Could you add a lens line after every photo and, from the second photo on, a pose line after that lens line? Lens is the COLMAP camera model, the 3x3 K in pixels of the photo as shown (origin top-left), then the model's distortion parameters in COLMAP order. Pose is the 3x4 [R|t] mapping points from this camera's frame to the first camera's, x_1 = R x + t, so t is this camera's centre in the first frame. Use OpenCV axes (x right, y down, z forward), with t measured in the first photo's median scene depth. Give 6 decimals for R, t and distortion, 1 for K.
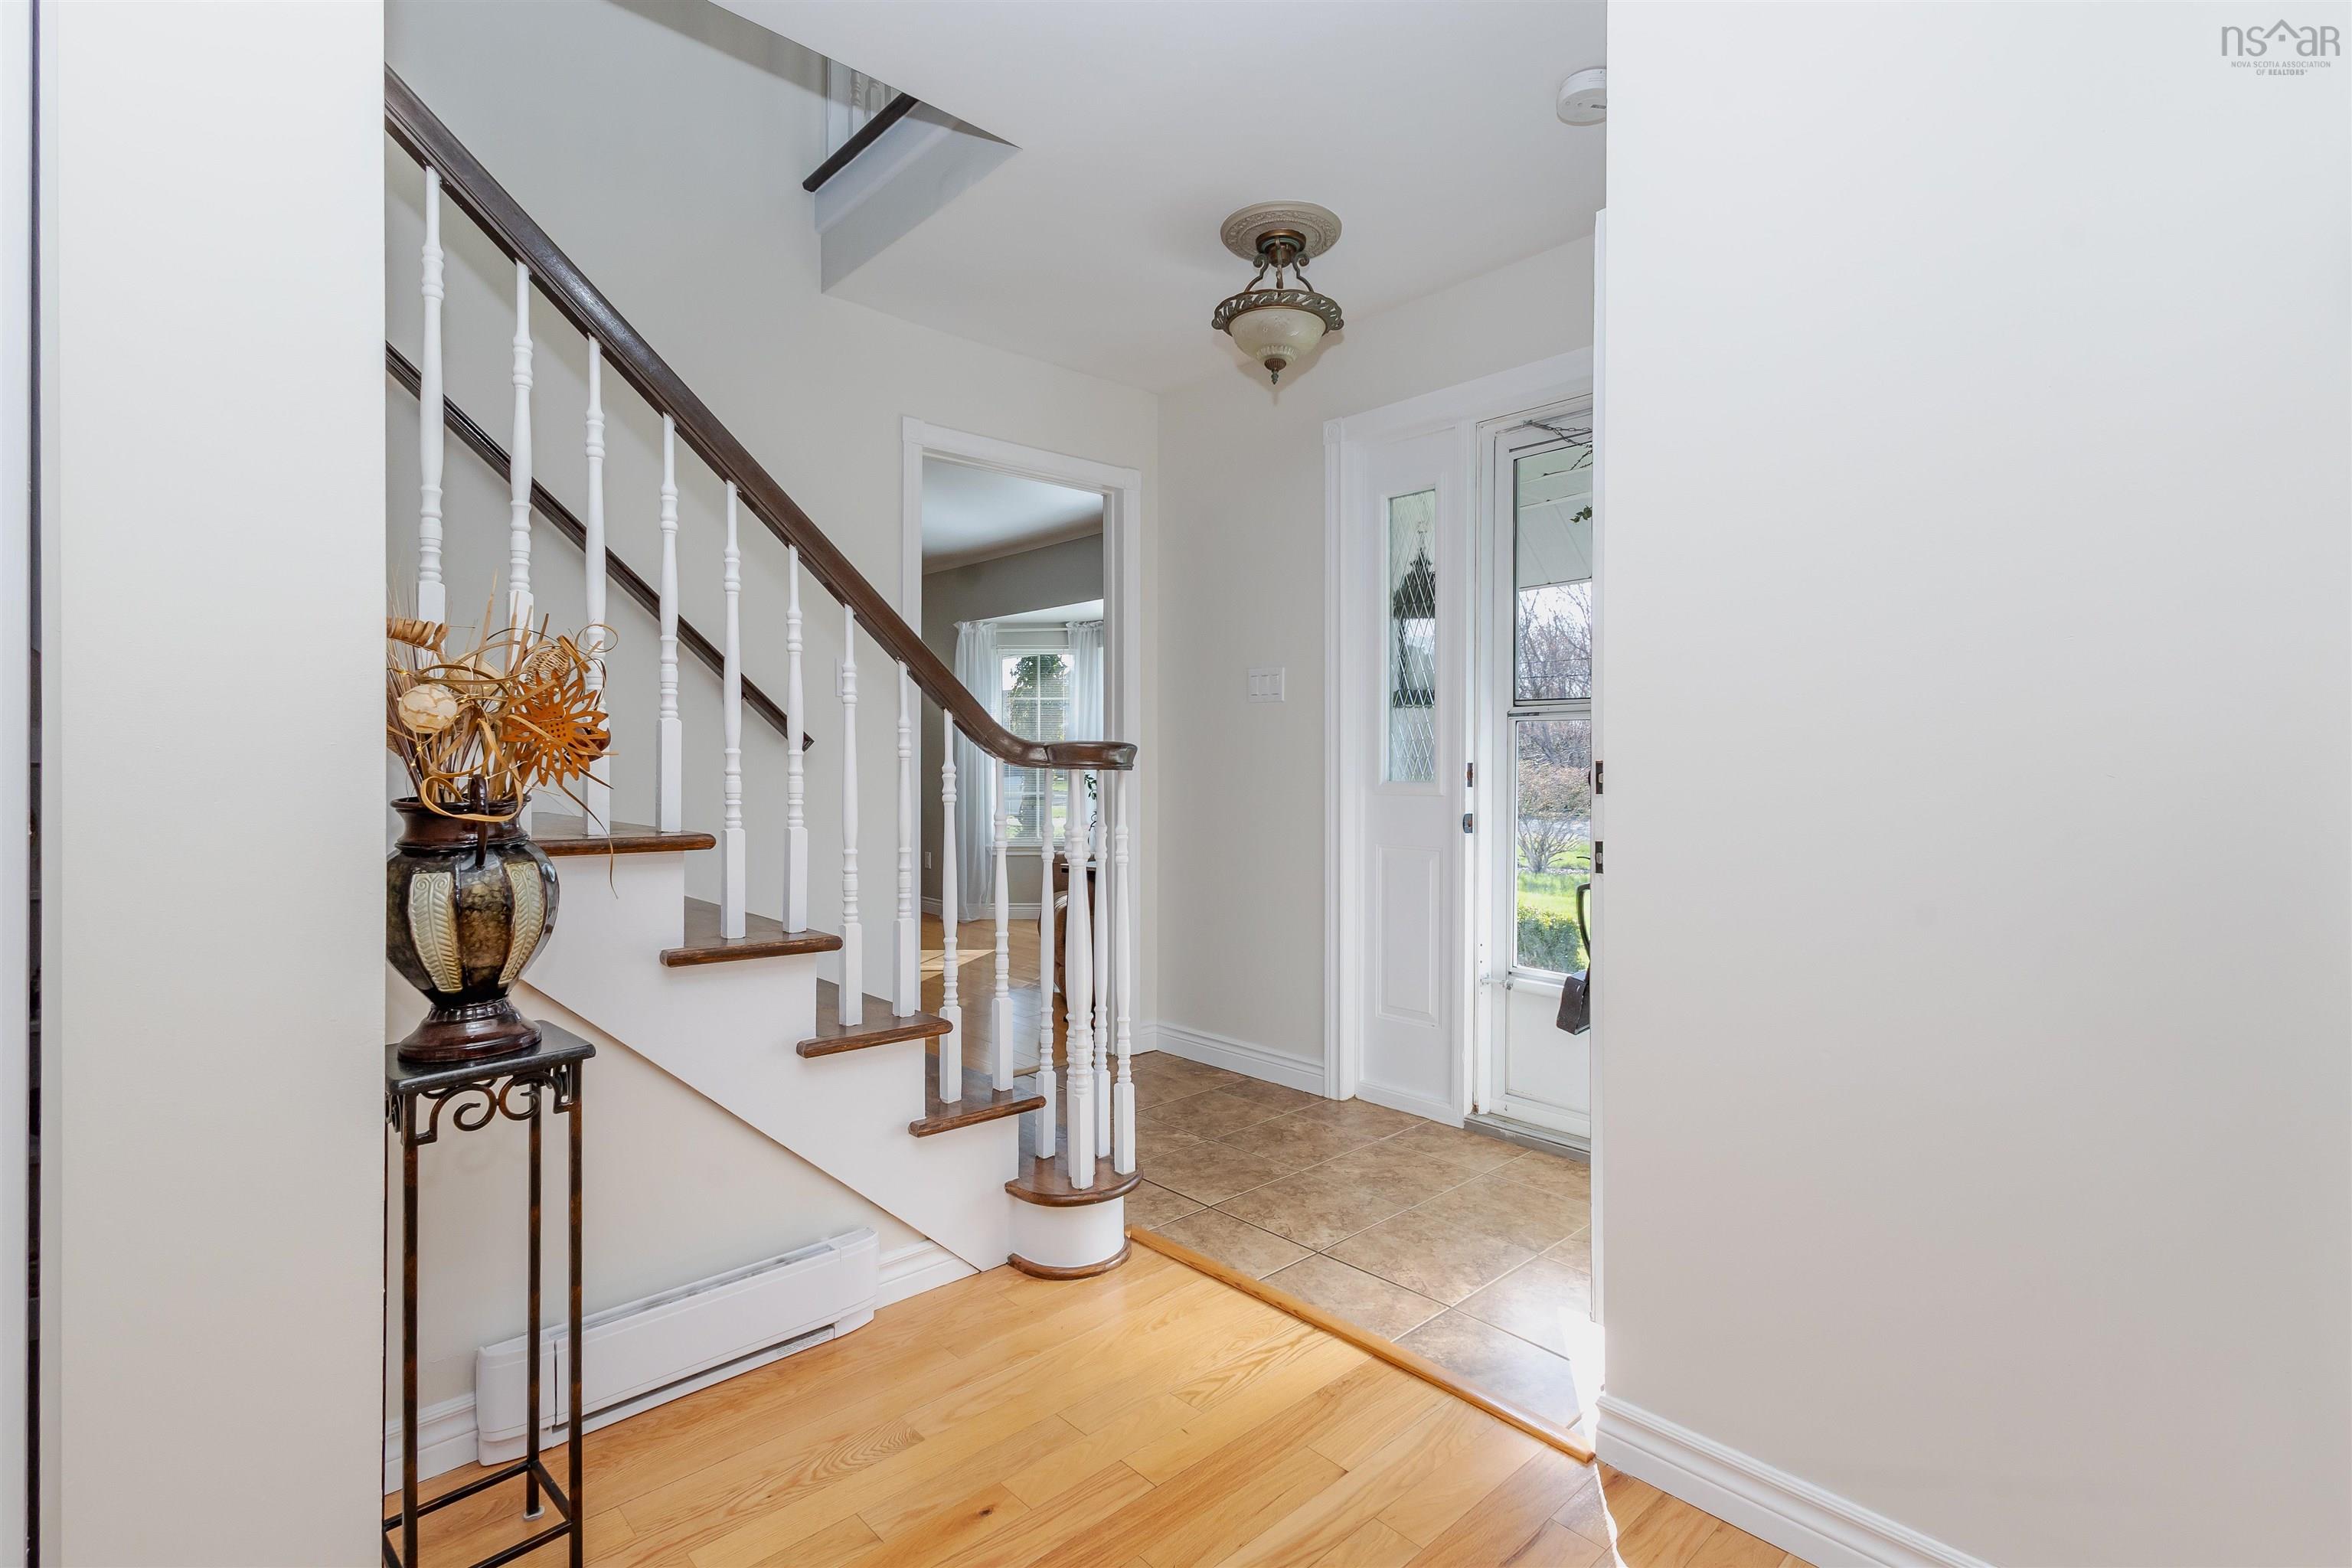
lens RADIAL K [[1111.2, 0, 1170.0], [0, 1111.2, 776.9], [0, 0, 1]] dist [0.016074, -0.005163]
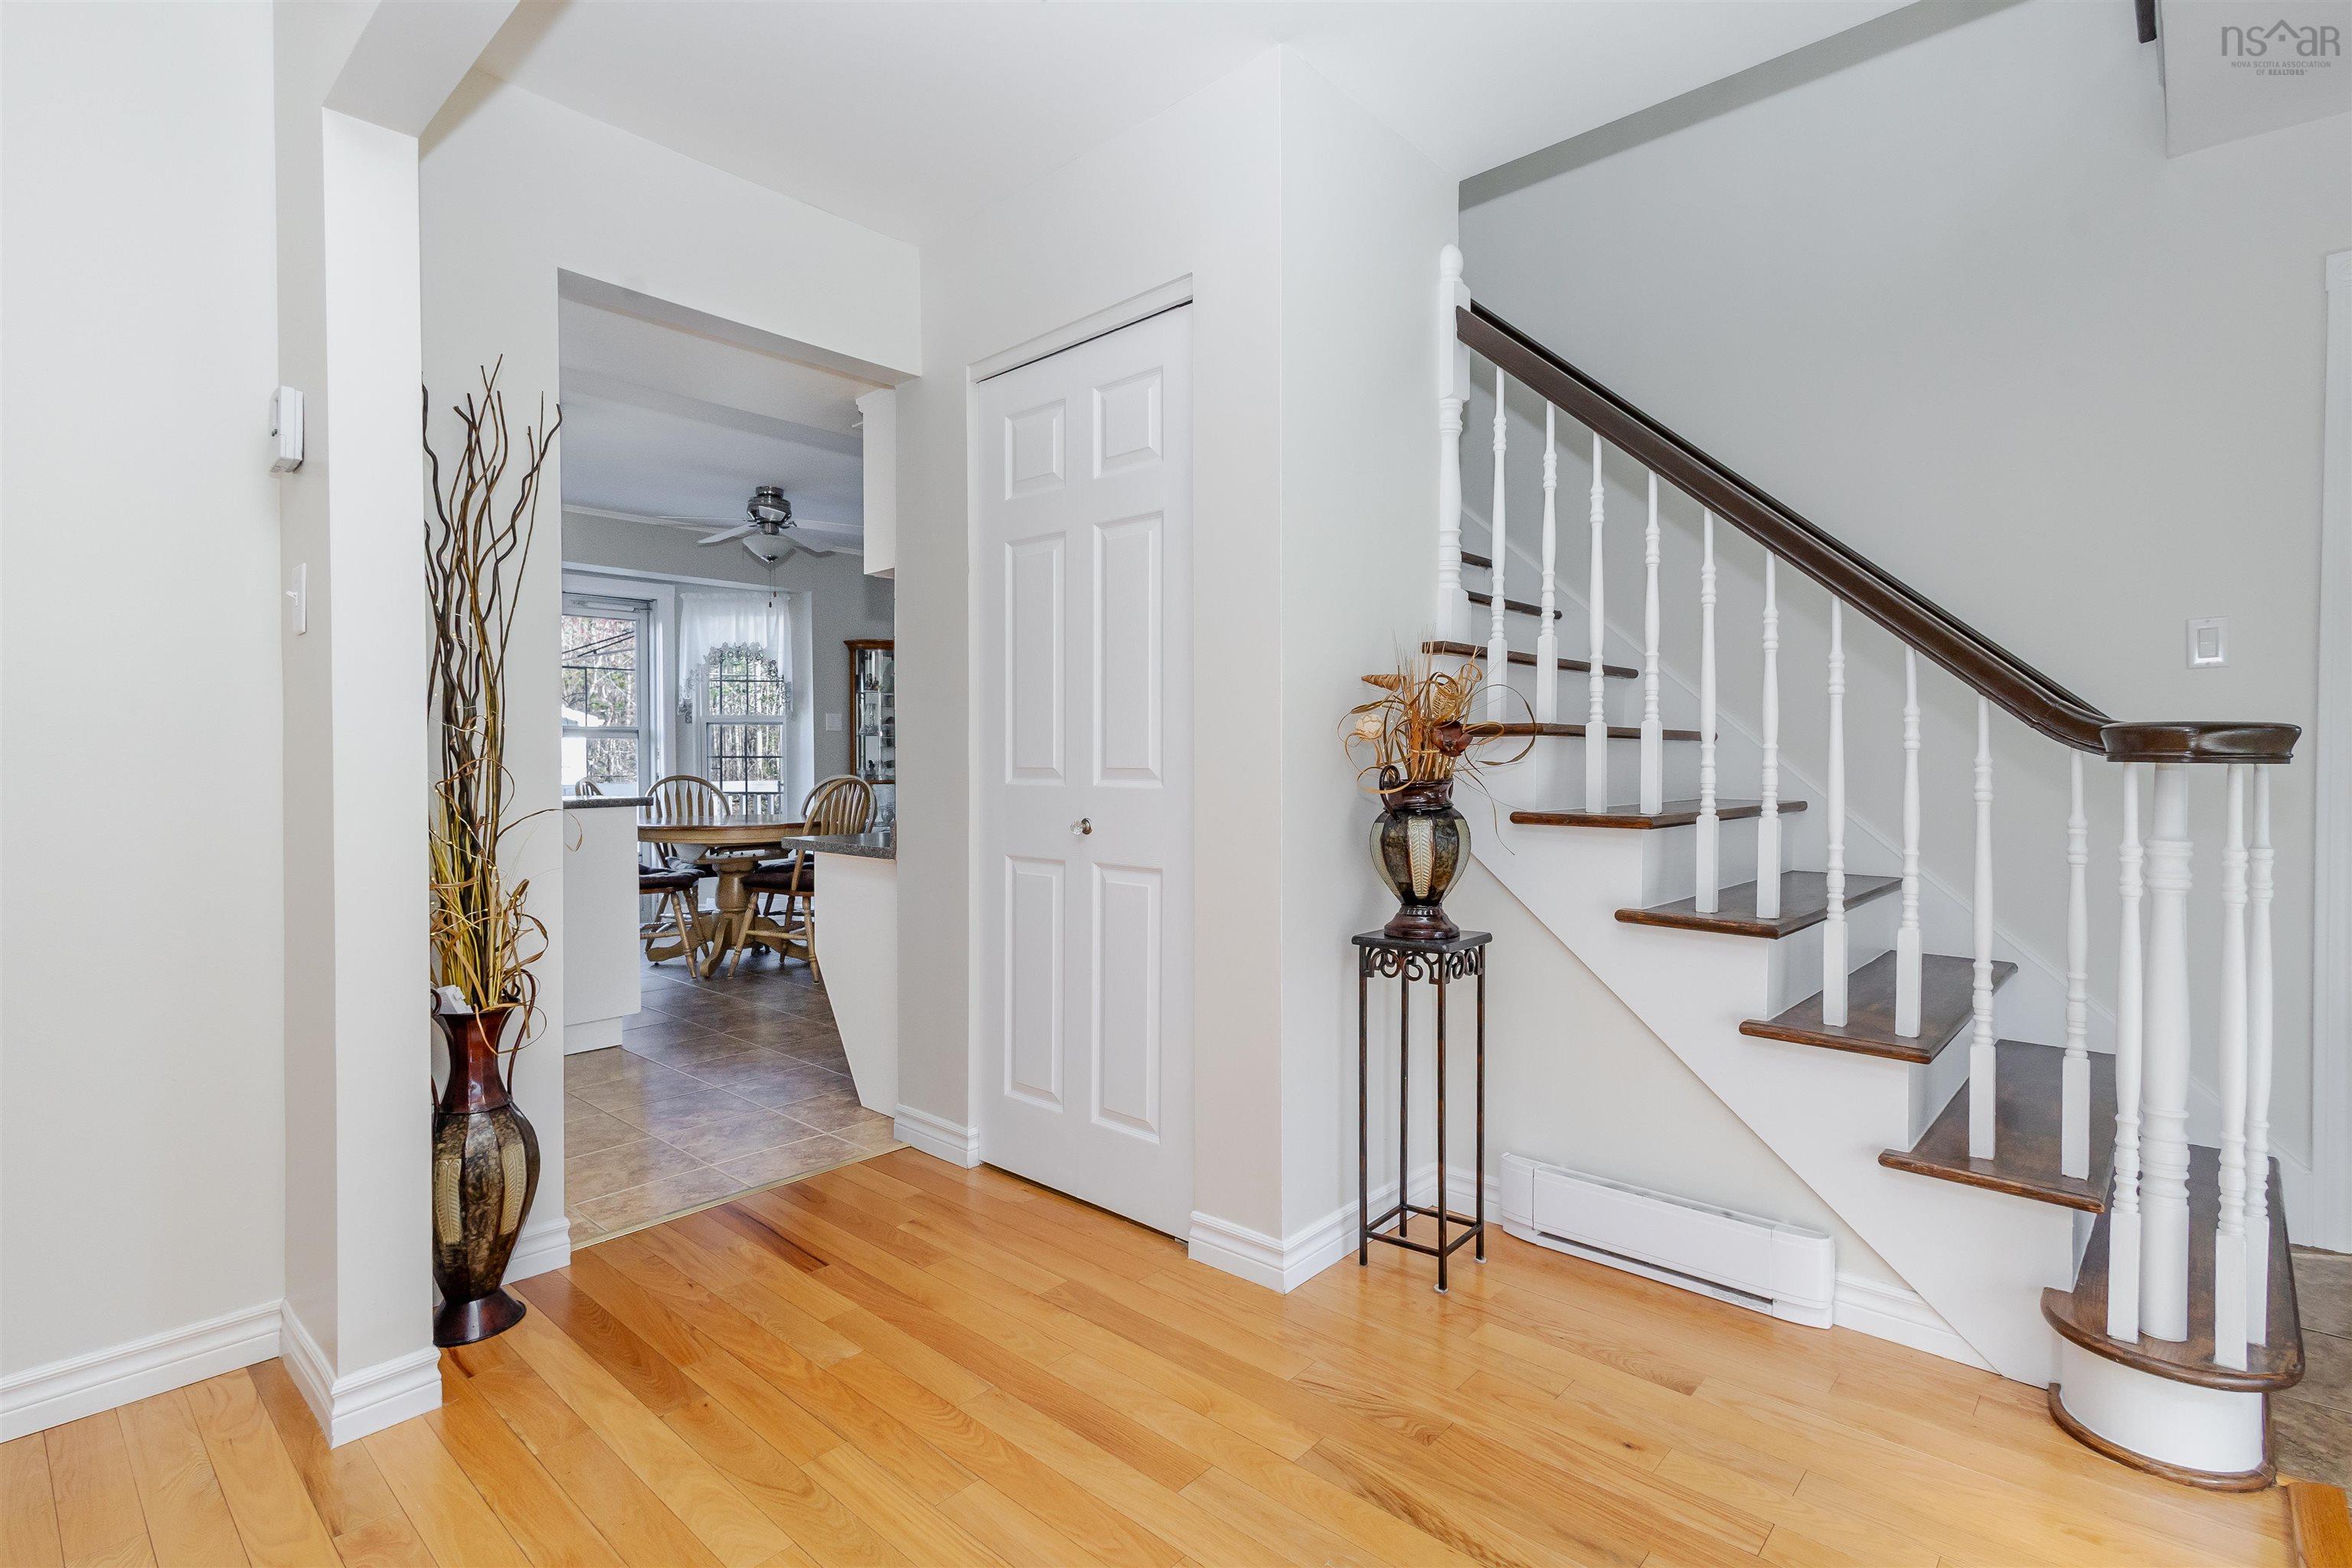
lens RADIAL K [[1111.2, 0, 1170.0], [0, 1111.2, 776.9], [0, 0, 1]] dist [0.016074, -0.005163]
pose [[0.079859, 0.011470, -0.996740, 0.707076], [-0.012695, 0.999864, 0.010489, 0.003338], [0.996725, 0.011816, 0.079993, 0.376179]]
